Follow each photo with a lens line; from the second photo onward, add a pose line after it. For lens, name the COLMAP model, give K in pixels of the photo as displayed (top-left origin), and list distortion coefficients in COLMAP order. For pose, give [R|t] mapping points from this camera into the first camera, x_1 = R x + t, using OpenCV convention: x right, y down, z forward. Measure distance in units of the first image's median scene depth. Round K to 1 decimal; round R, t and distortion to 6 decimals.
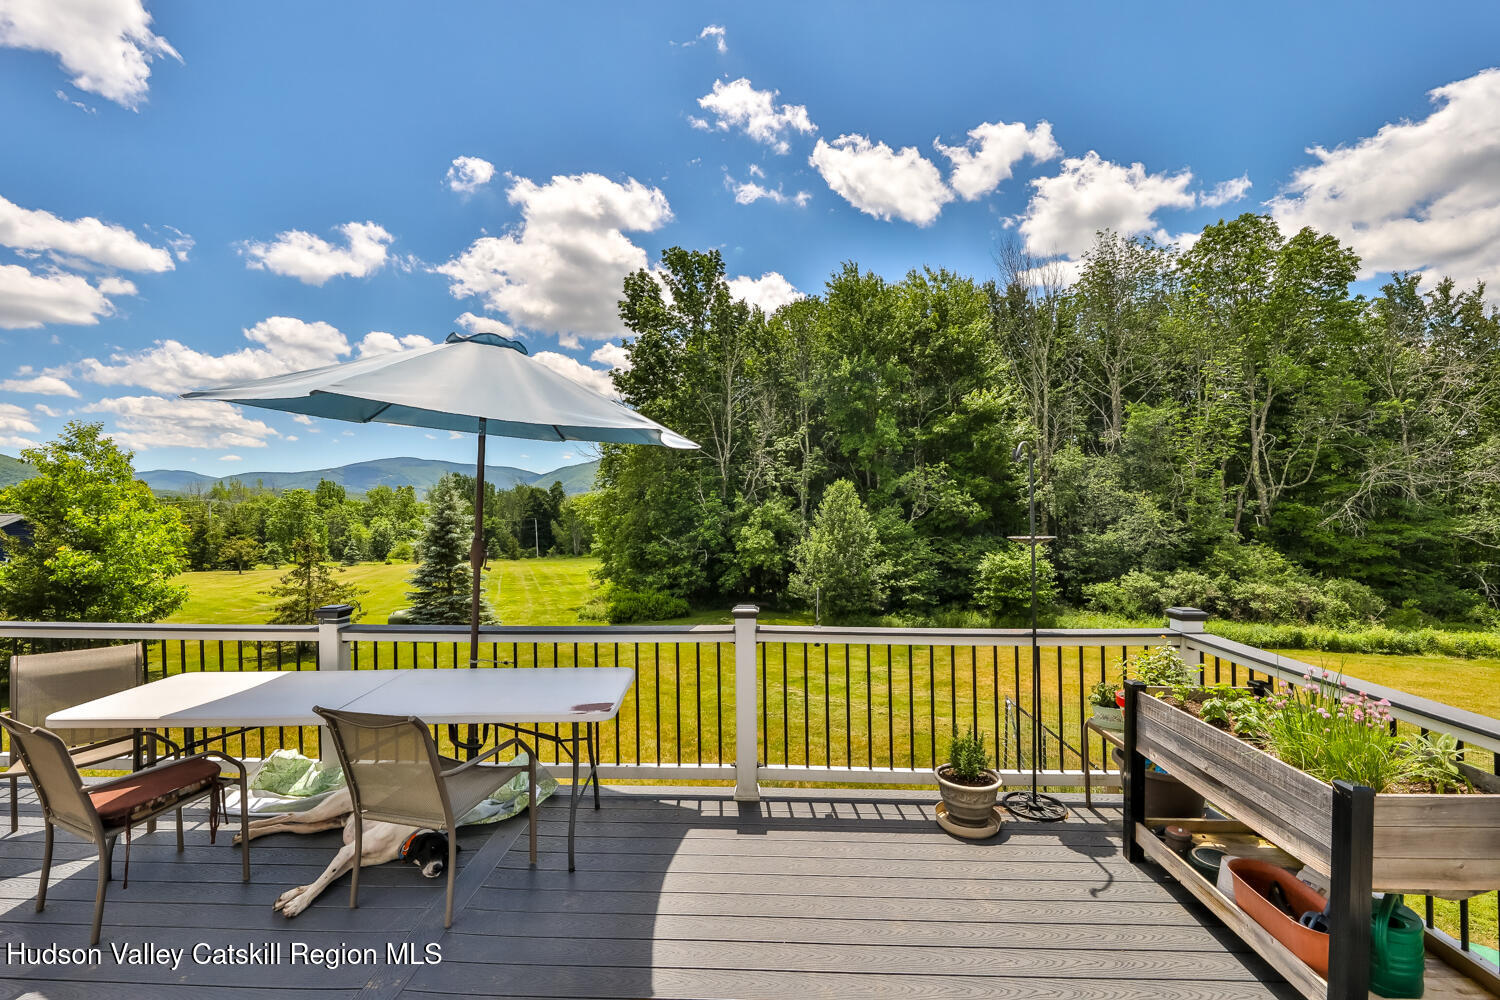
lens RADIAL K [[642.4, 0, 744.8], [0, 642.4, 504.8], [0, 0, 1]] dist [-0.000933, -0.000357]
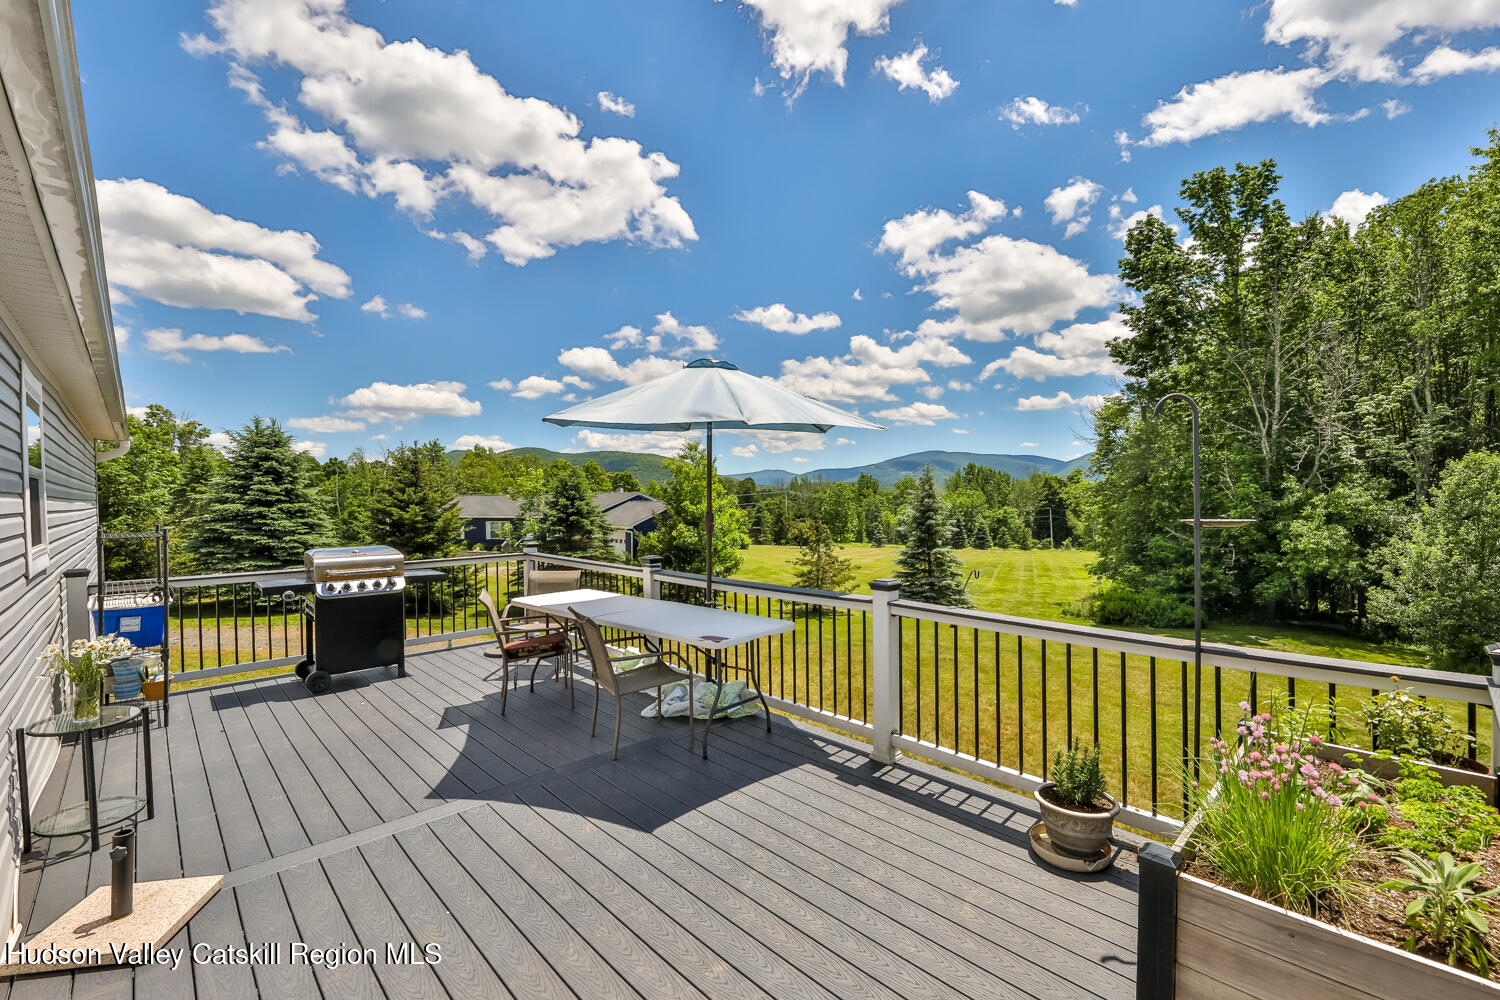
lens RADIAL K [[642.4, 0, 744.8], [0, 642.4, 504.8], [0, 0, 1]] dist [-0.000933, -0.000357]
pose [[0.716609, 0.006422, -0.697445, 0.063260], [0.005006, 0.999885, 0.014350, 0.002152], [0.697457, -0.013775, 0.716494, 0.009665]]
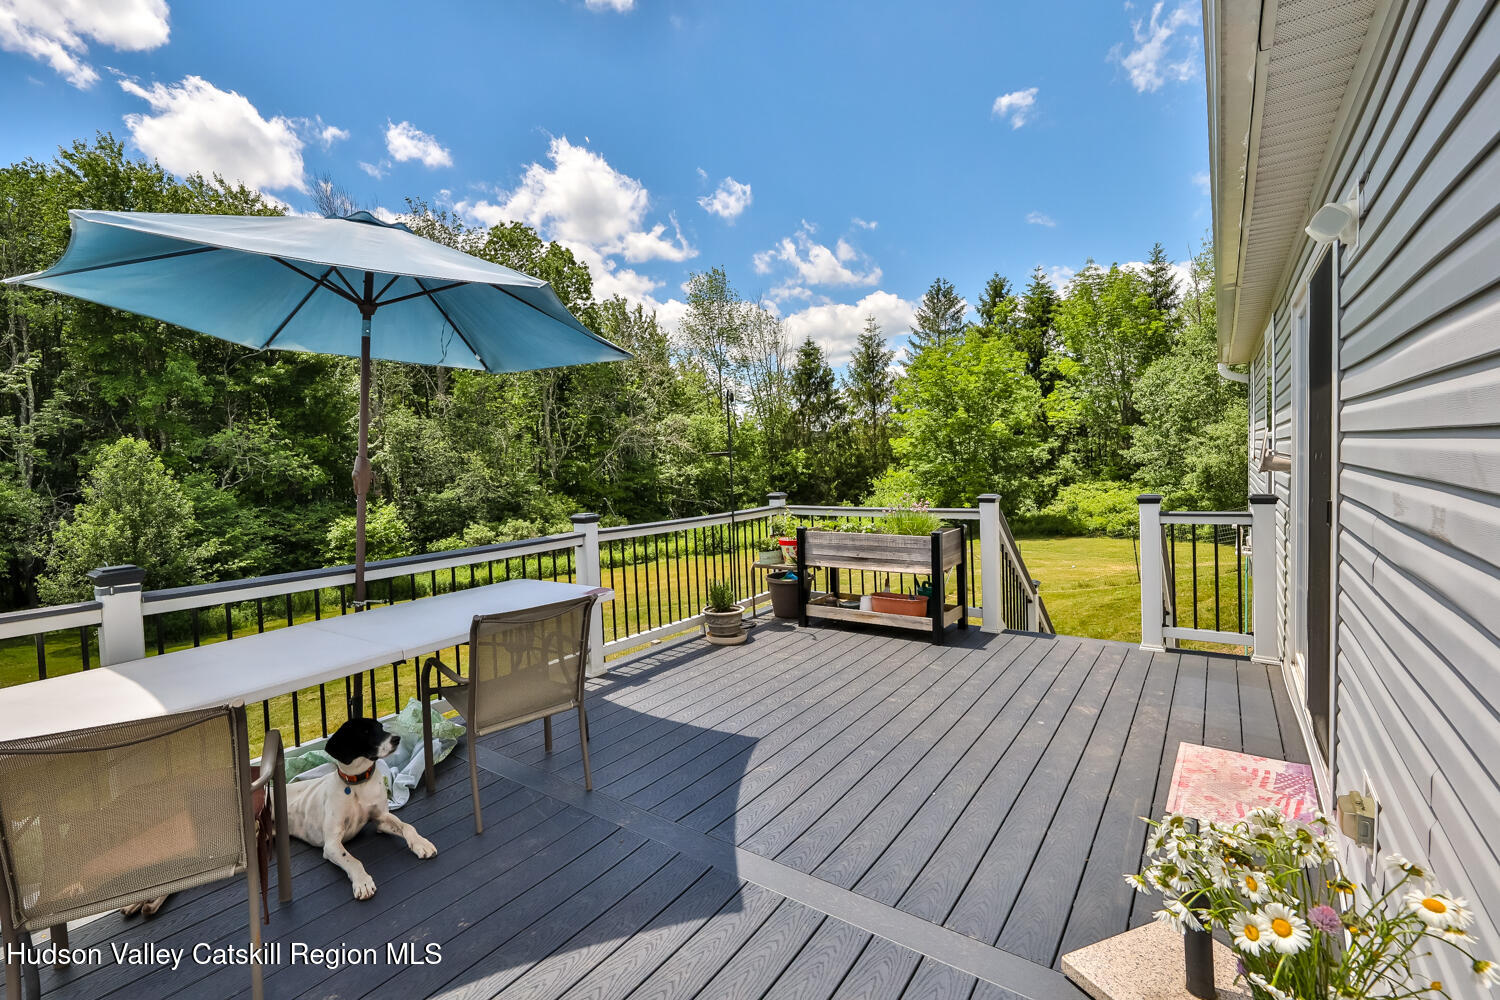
lens RADIAL K [[673.2, 0, 710.4], [0, 673.2, 486.0], [0, 0, 1]] dist [0.000404, 0.000189]
pose [[0.569103, -0.047577, 0.820888, -0.096148], [0.030403, 0.998860, 0.036814, 0.007735], [-0.821704, 0.004006, 0.569901, 0.013097]]
